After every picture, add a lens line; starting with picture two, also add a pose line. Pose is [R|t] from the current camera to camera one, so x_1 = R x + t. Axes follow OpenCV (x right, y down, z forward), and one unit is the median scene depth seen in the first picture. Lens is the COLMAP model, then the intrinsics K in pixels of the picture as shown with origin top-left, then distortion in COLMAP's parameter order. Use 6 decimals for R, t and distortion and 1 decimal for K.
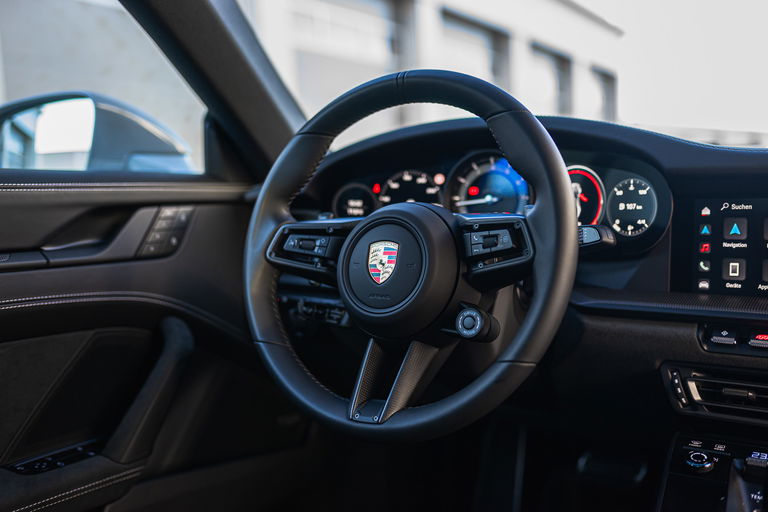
lens RADIAL K [[744.7, 0, 388.9], [0, 744.7, 257.1], [0, 0, 1]] dist [-0.046464, 0.000000]
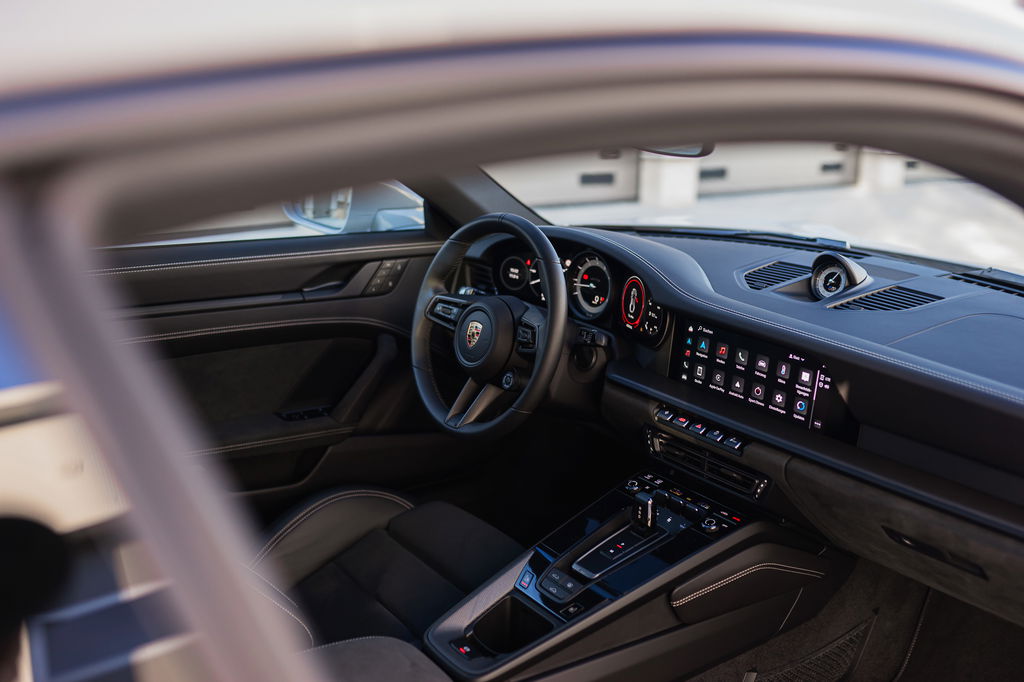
lens RADIAL K [[993.0, 0, 509.2], [0, 993.0, 337.8], [0, 0, 1]] dist [-0.046464, 0.000000]
pose [[0.932797, 0.148469, -0.328399, 0.702436], [-0.091196, 0.978785, 0.183473, -0.353366], [0.348672, -0.141195, 0.926548, -0.905291]]
